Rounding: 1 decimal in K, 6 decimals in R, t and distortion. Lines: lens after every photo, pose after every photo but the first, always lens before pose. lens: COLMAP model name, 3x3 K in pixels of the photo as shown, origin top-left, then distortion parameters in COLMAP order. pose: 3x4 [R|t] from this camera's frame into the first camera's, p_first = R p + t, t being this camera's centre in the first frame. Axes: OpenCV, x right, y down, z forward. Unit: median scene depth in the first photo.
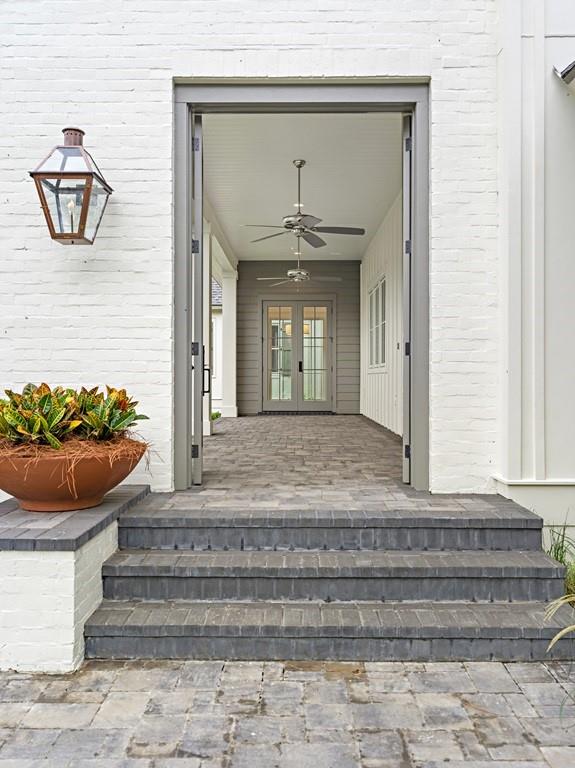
lens RADIAL K [[708.8, 0, 293.8], [0, 708.8, 368.3], [0, 0, 1]] dist [-0.010844, 0.016937]
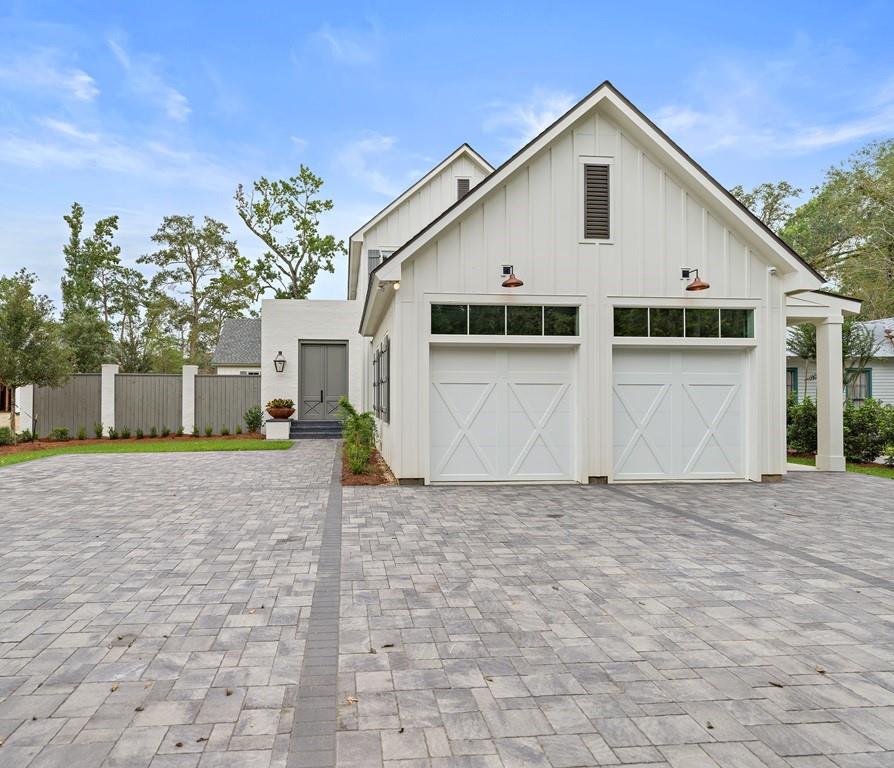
lens RADIAL K [[744.9, 0, 444.4], [0, 744.9, 386.3], [0, 0, 1]] dist [-0.008021, -0.000155]
pose [[0.993013, 0.002808, 0.117970, 0.298514], [-0.002192, 0.999983, -0.005347, -0.051422], [-0.117983, 0.005051, 0.993003, -5.442527]]
